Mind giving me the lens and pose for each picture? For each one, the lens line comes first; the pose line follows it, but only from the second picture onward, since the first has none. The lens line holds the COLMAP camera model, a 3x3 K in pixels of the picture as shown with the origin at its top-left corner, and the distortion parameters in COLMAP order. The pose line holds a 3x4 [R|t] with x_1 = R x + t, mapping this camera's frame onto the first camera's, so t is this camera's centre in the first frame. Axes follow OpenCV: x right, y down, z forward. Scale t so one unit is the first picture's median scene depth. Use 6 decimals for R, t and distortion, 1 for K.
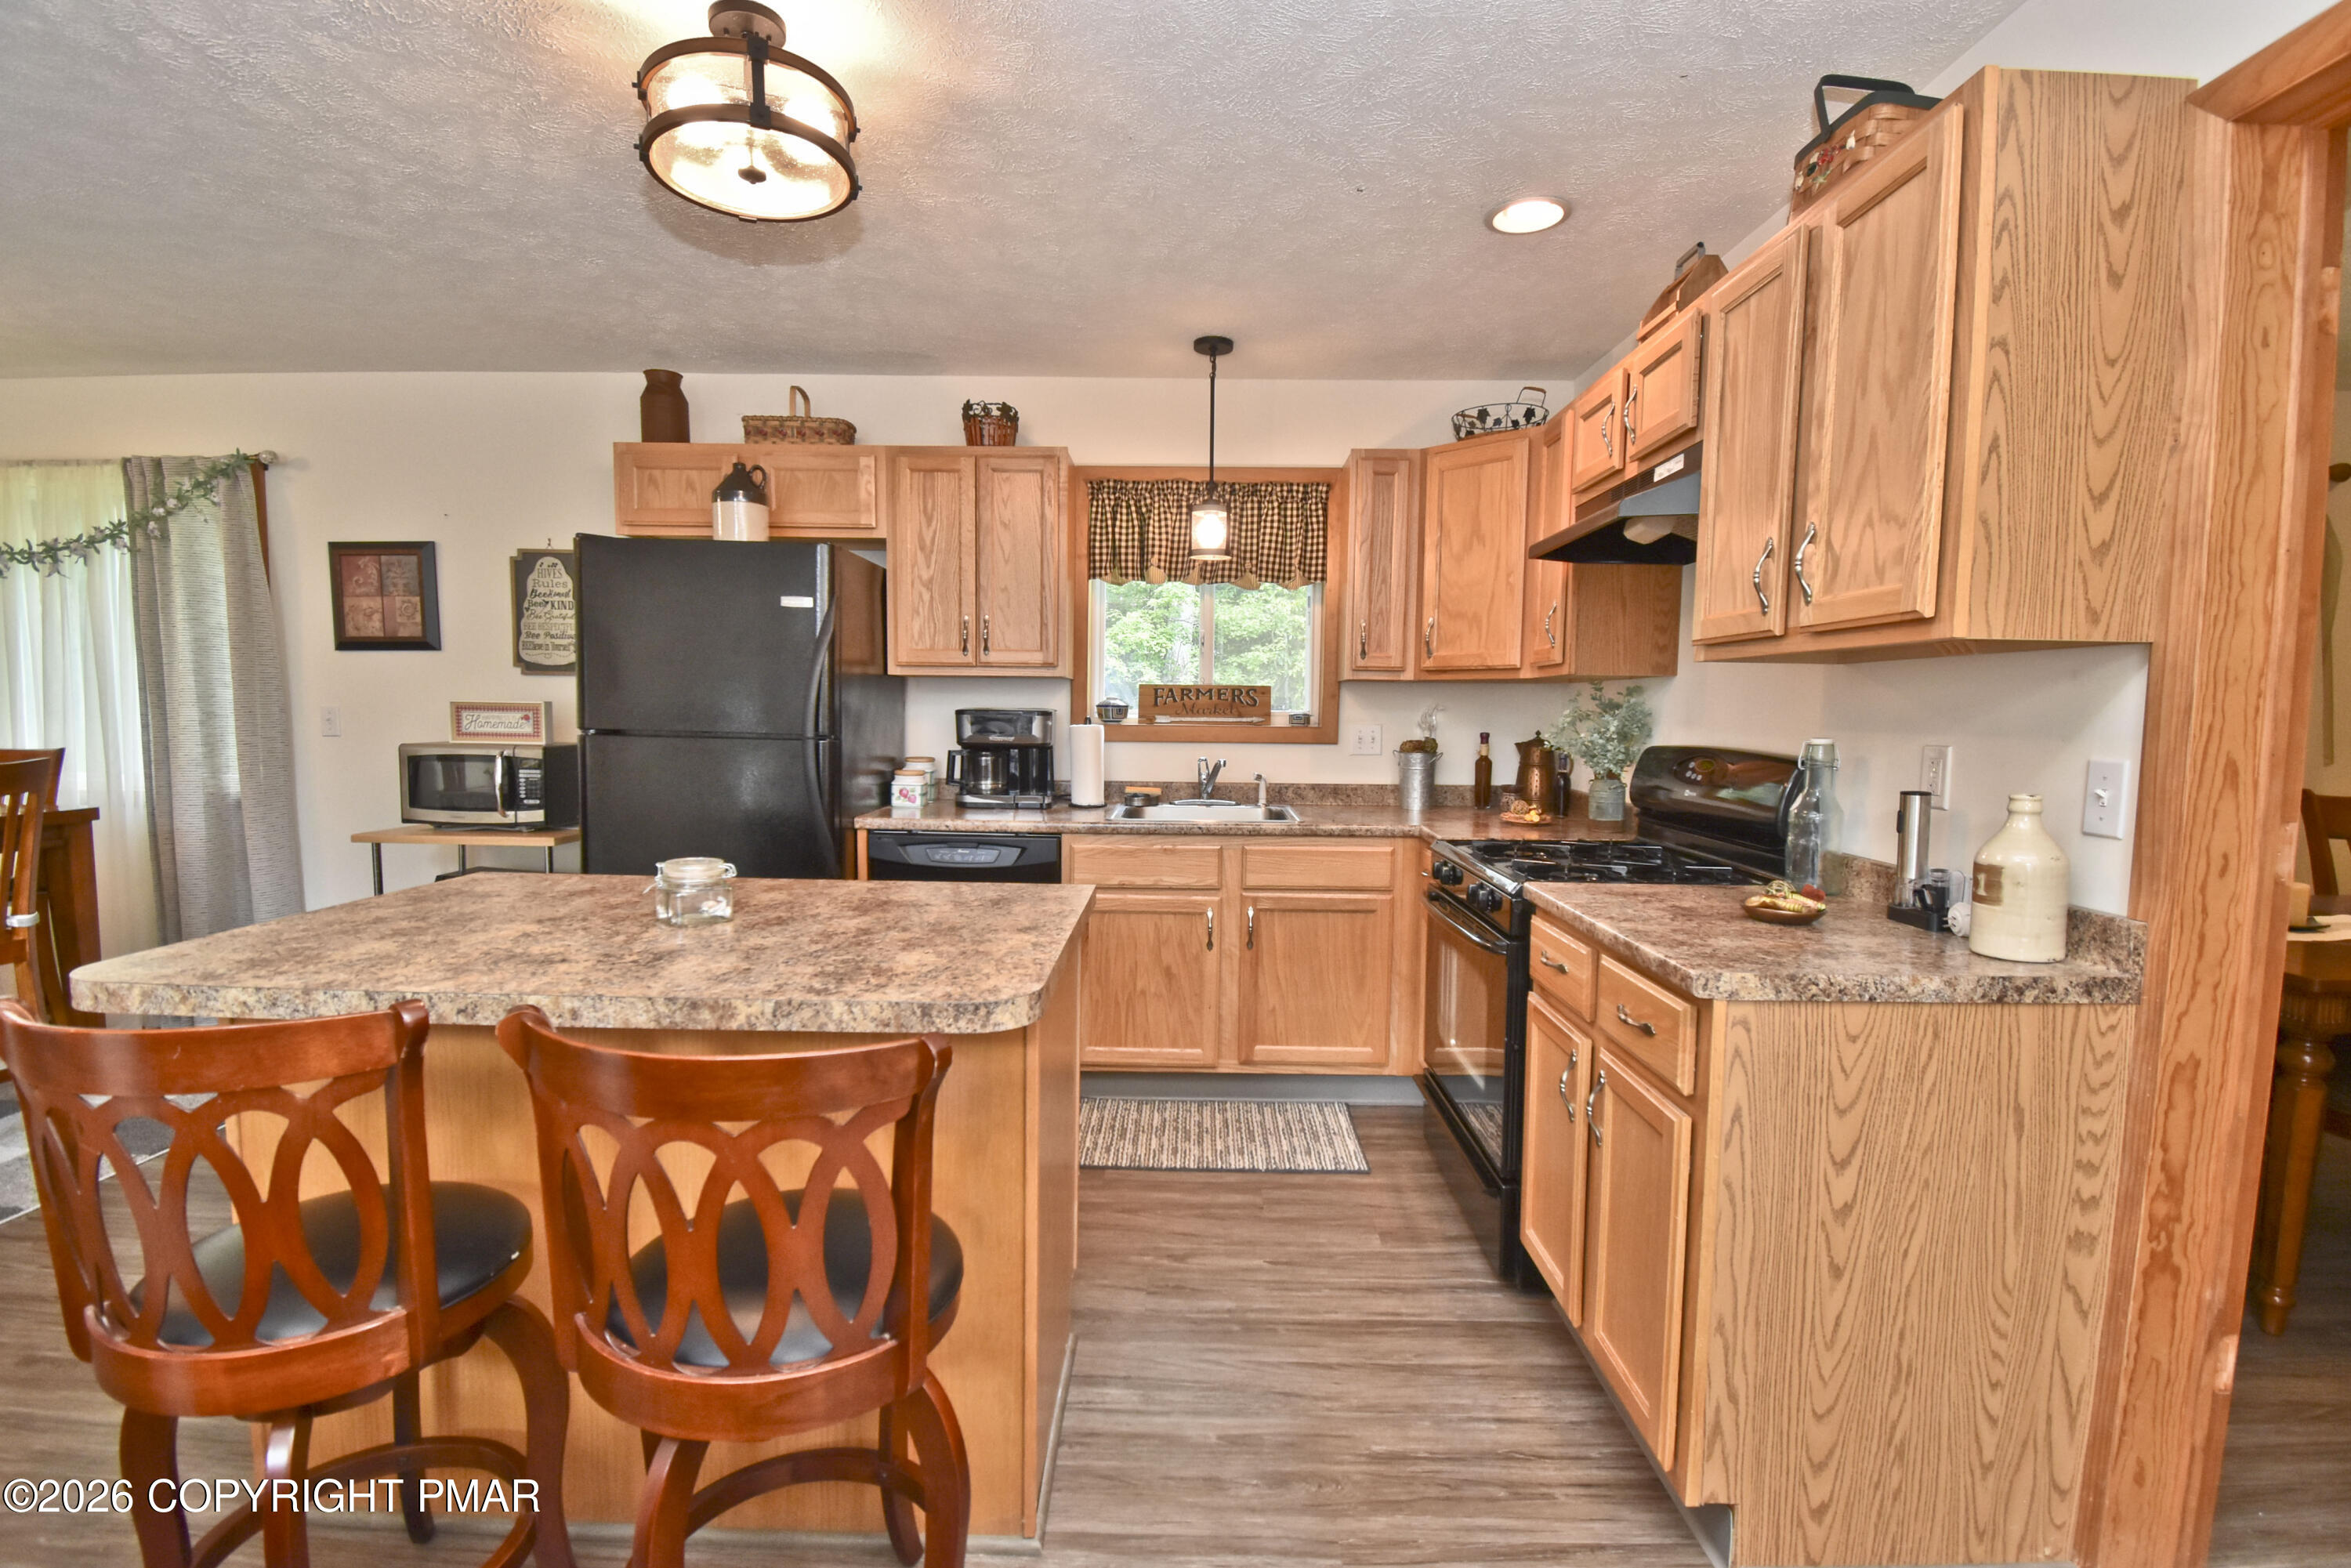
lens RADIAL K [[1072.0, 0, 1170.5], [0, 1072.0, 805.6], [0, 0, 1]] dist [0.001729, -0.013423]
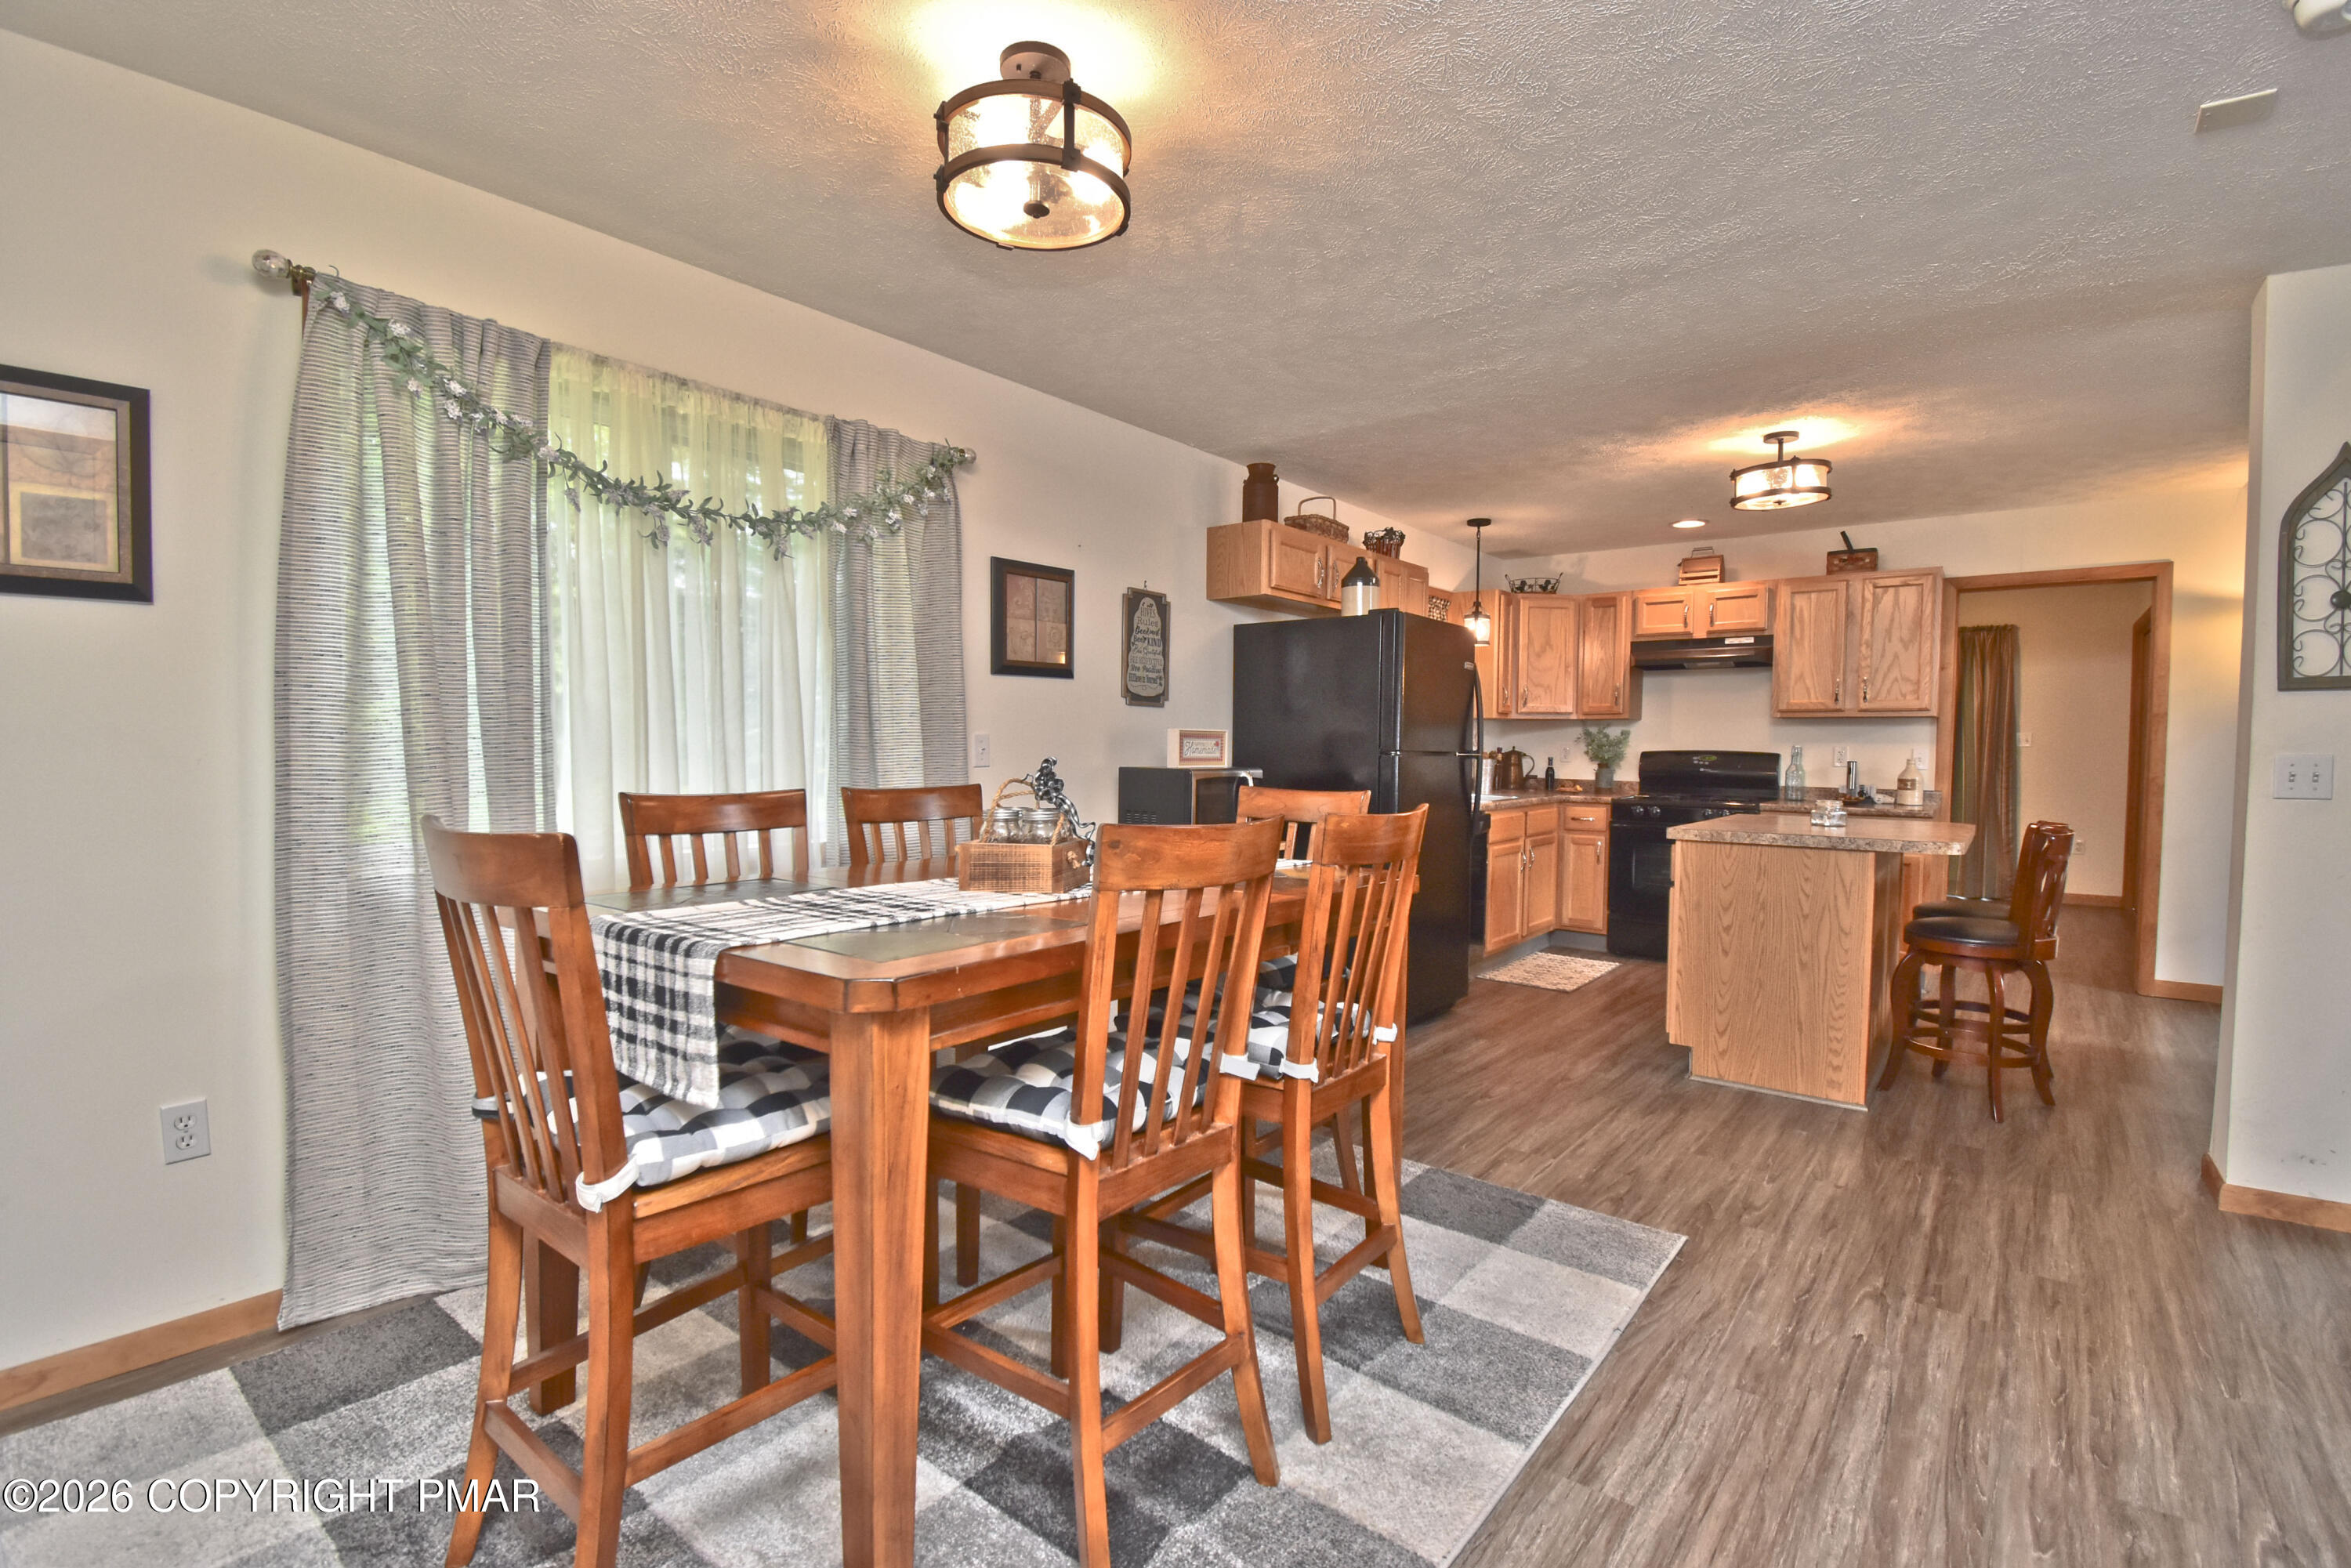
lens RADIAL K [[1072.0, 0, 1193.1], [0, 1072.0, 805.1], [0, 0, 1]] dist [0.001729, -0.013423]
pose [[0.601342, -0.055176, 0.797084, -1.551283], [0.070856, 0.997365, 0.015584, -0.037971], [-0.795843, 0.047107, 0.603667, 0.341495]]
